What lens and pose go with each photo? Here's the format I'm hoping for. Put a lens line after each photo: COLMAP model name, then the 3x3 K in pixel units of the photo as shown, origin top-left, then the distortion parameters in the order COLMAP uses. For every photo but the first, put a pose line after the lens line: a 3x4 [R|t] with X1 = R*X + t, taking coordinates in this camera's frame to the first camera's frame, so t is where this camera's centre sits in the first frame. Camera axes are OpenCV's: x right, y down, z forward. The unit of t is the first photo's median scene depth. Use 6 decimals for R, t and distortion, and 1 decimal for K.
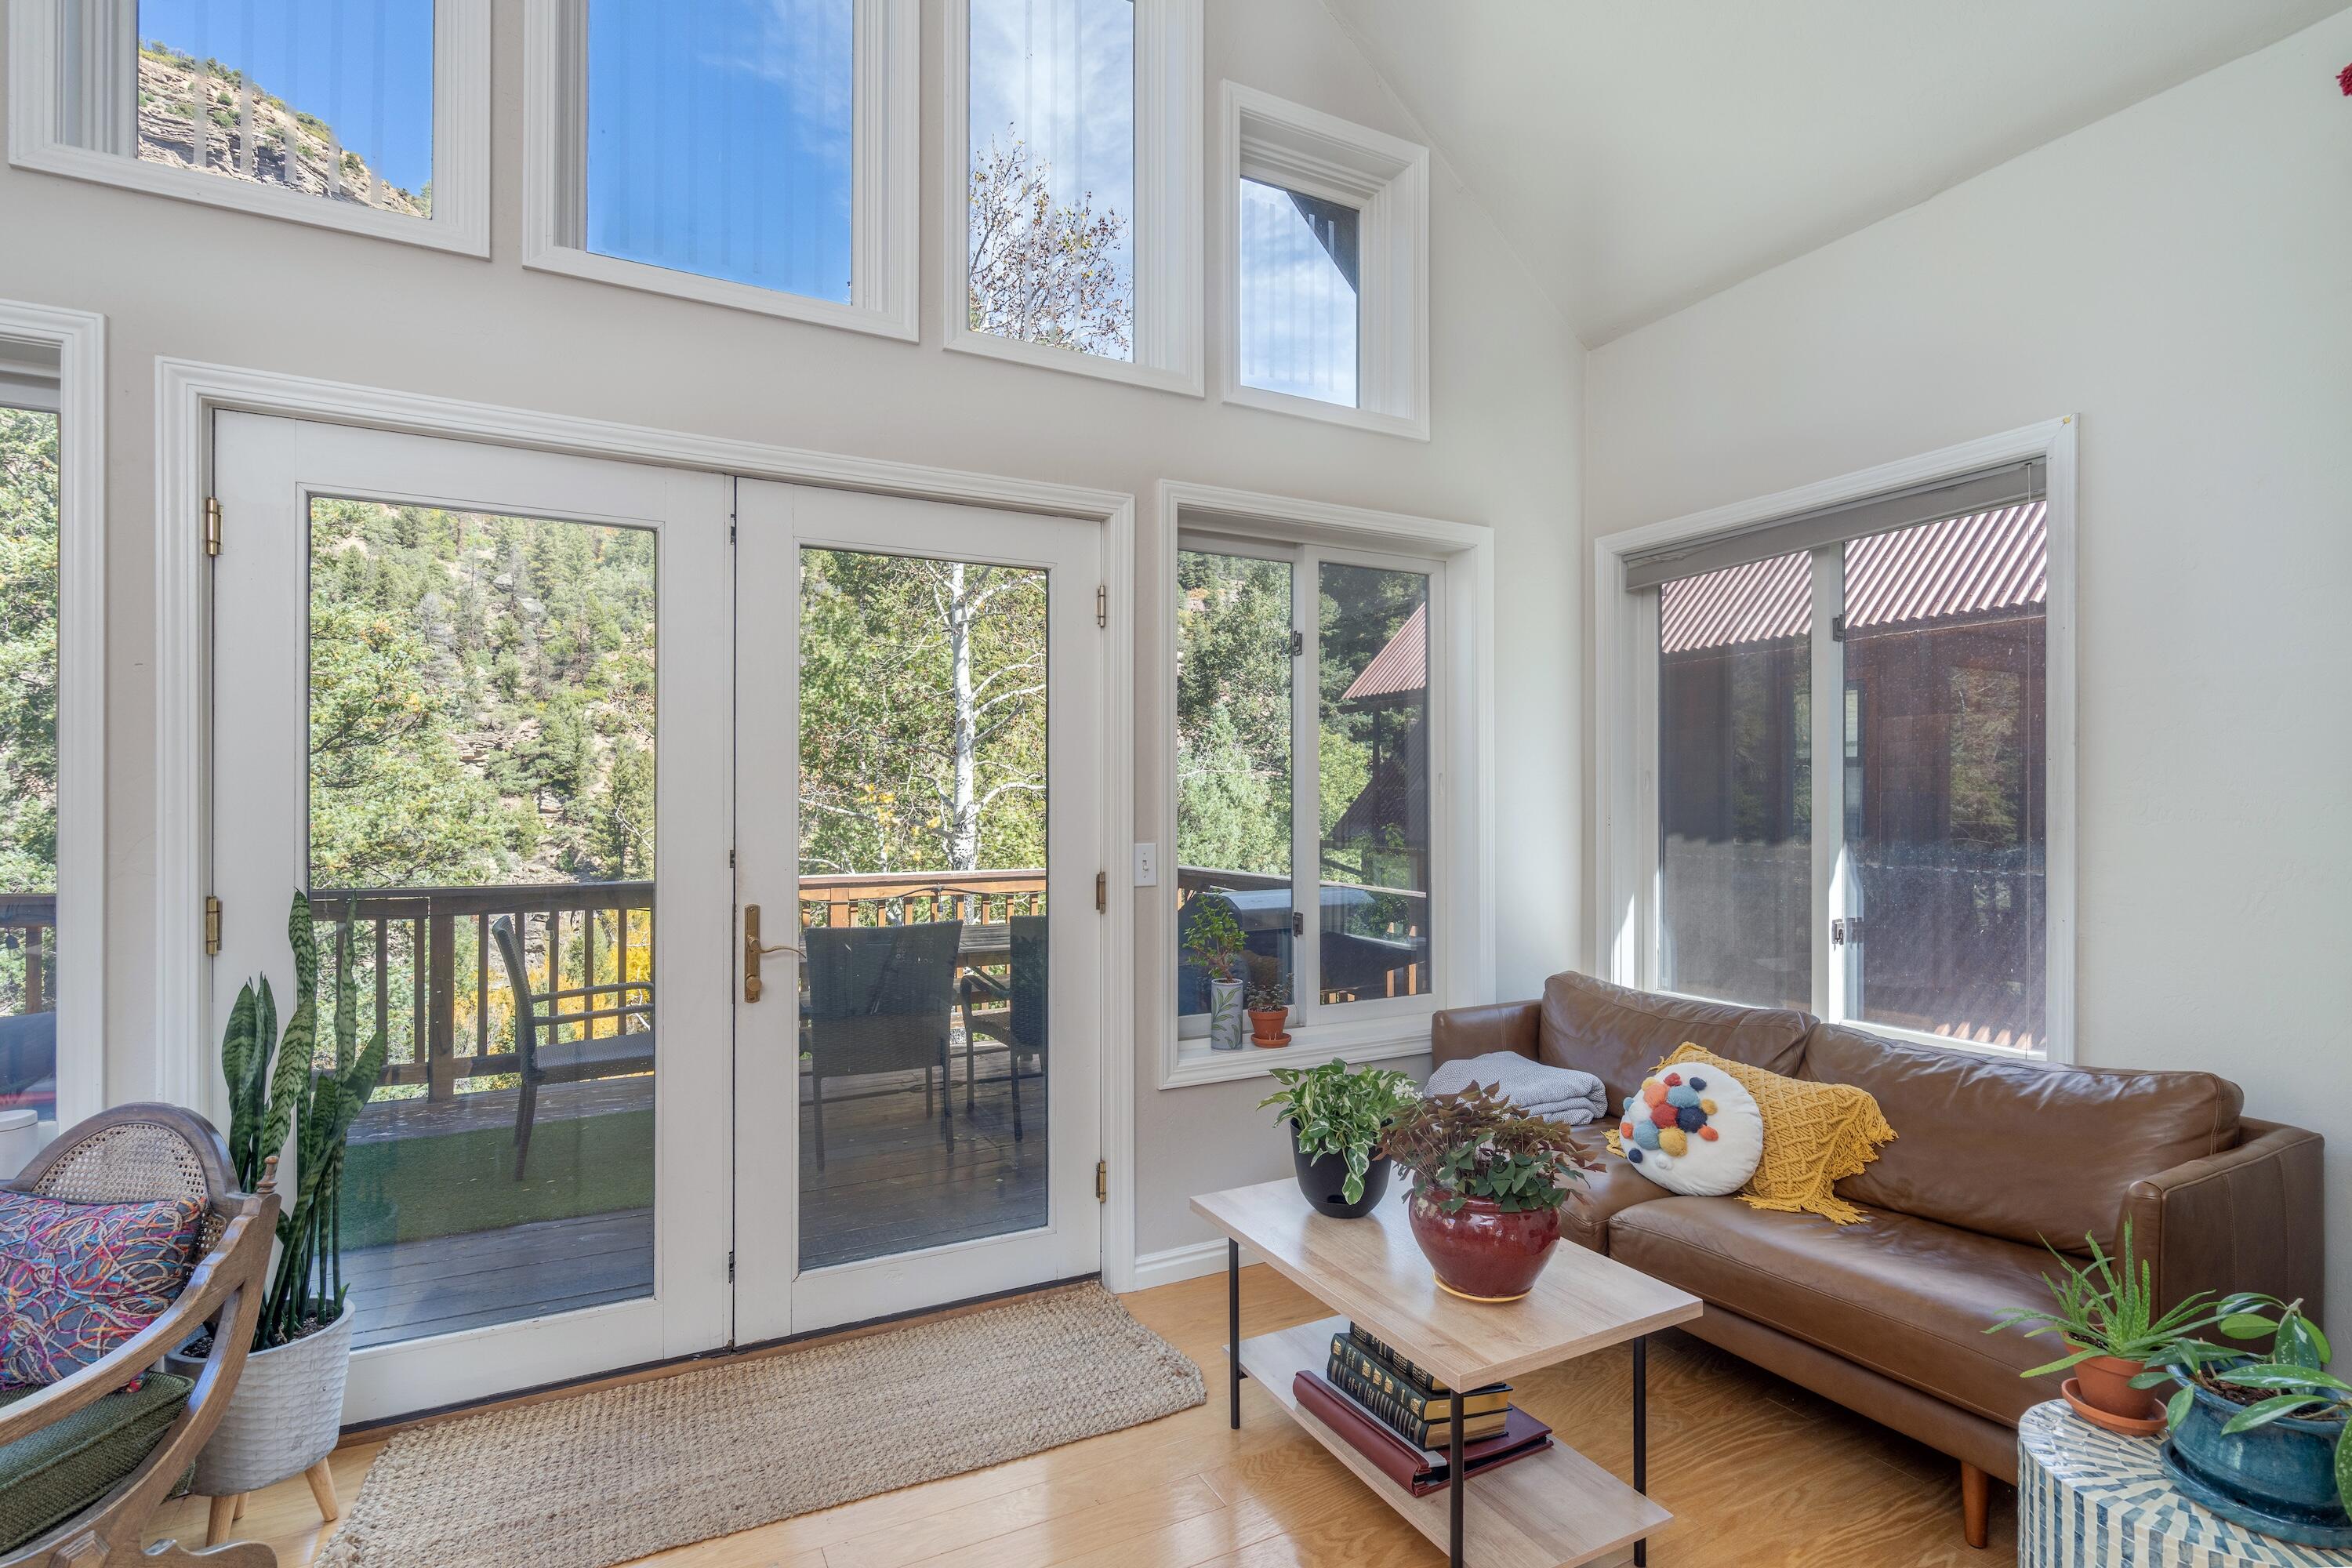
lens RADIAL K [[1099.4, 0, 1180.4], [0, 1099.4, 813.6], [0, 0, 1]] dist [0.000995, 0.000115]
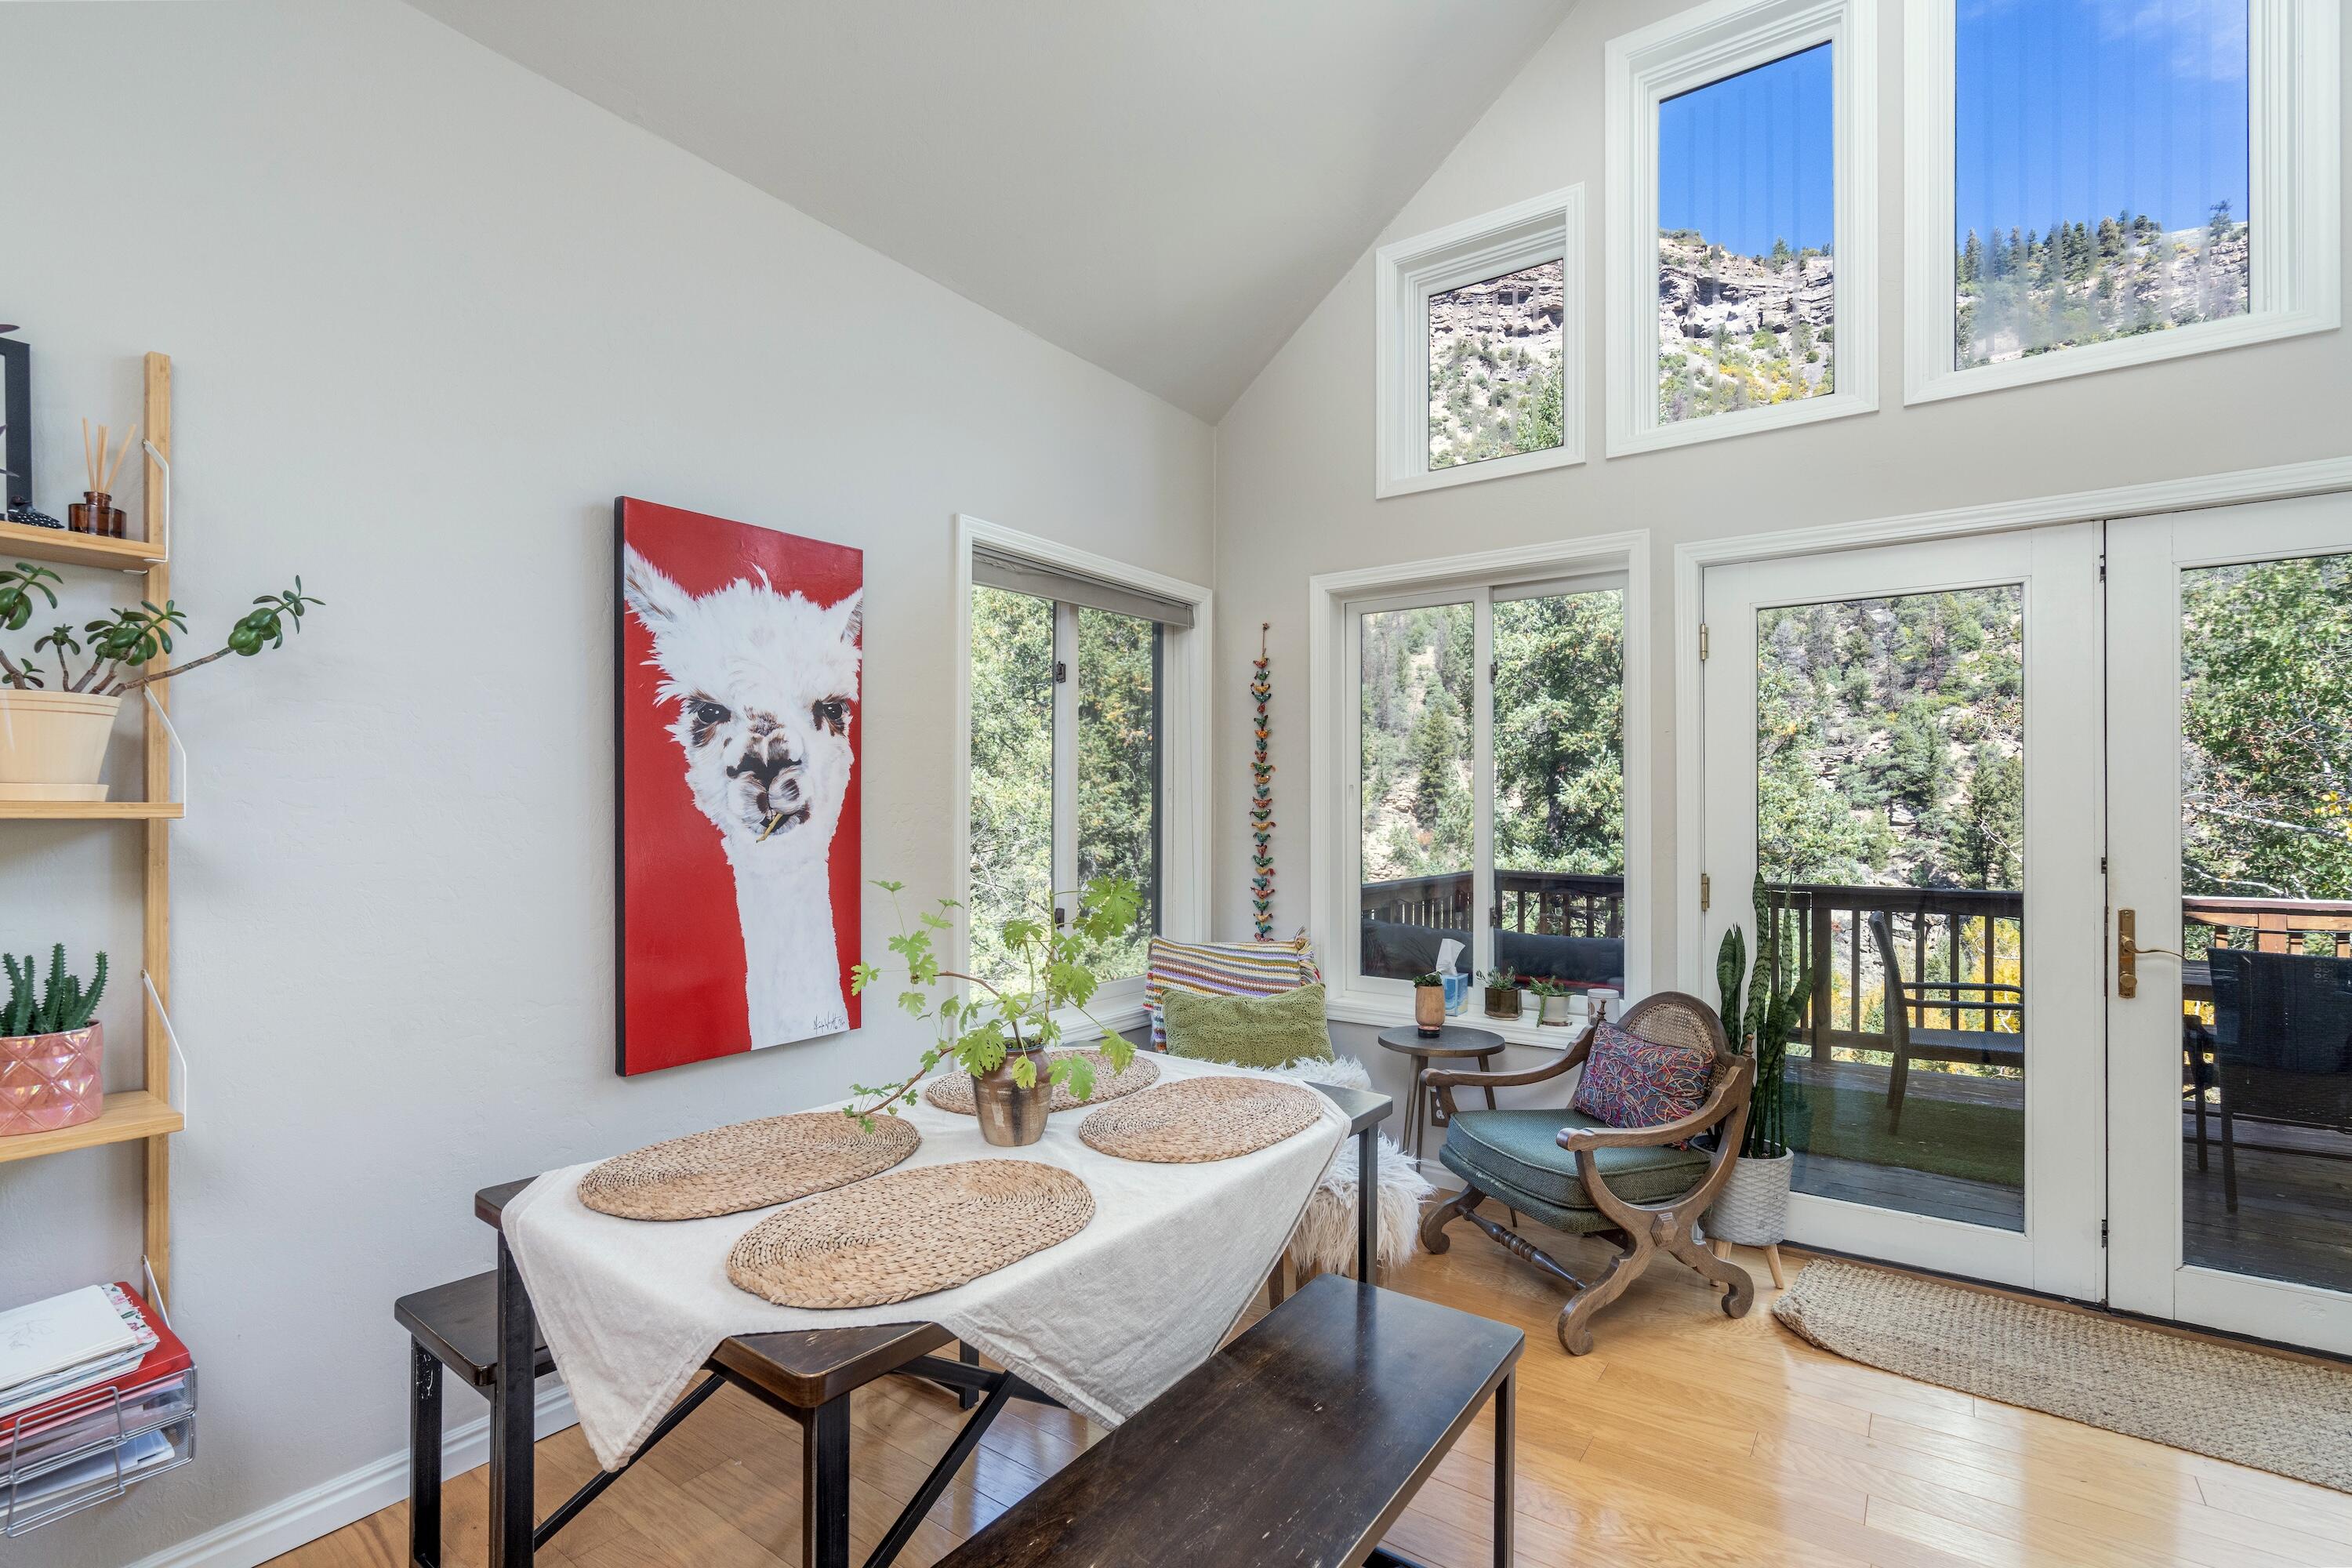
lens RADIAL K [[1099.4, 0, 1170.2], [0, 1099.4, 806.8], [0, 0, 1]] dist [0.000995, 0.000115]
pose [[0.447692, -0.012059, -0.894106, 0.085833], [-0.004042, 0.999872, -0.015509, 0.002945], [0.894179, 0.010557, 0.447586, -0.175093]]
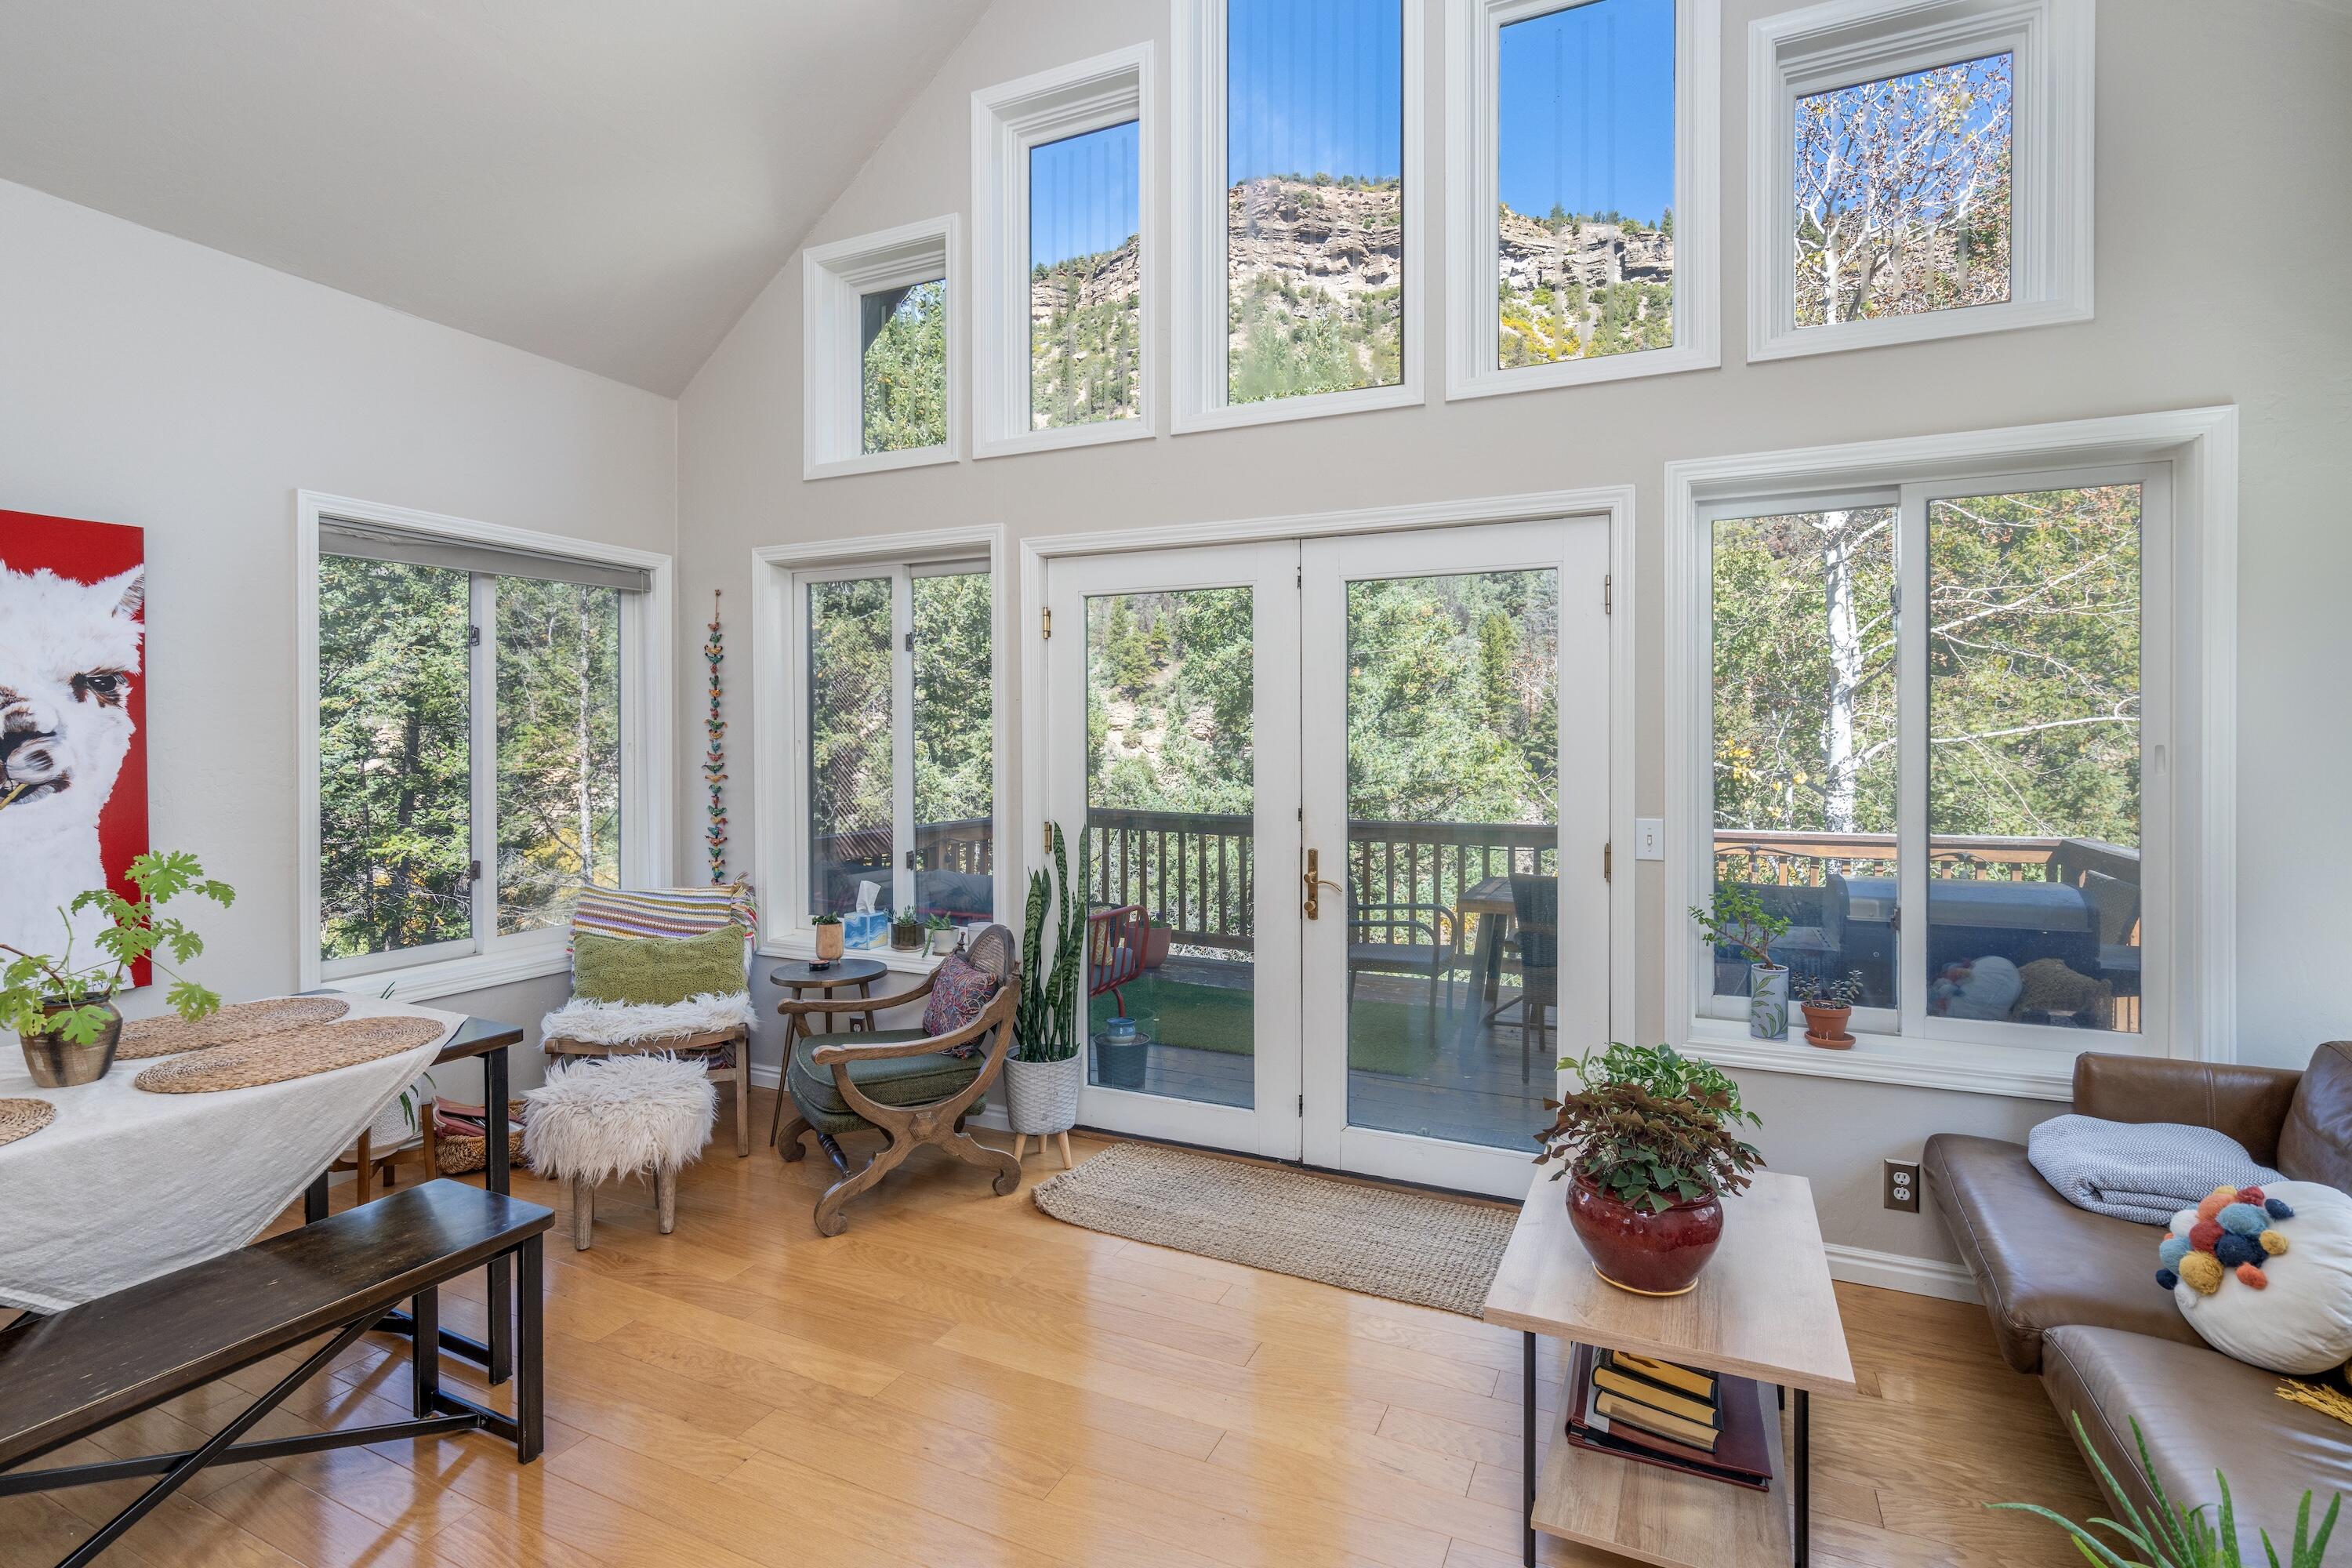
lens RADIAL K [[1099.4, 0, 1194.8], [0, 1099.4, 763.7], [0, 0, 1]] dist [0.000995, 0.000115]
pose [[0.608575, 0.013978, -0.793373, 0.317869], [-0.005011, 0.999893, 0.013773, -0.021675], [0.793480, -0.004406, 0.608580, 0.021365]]
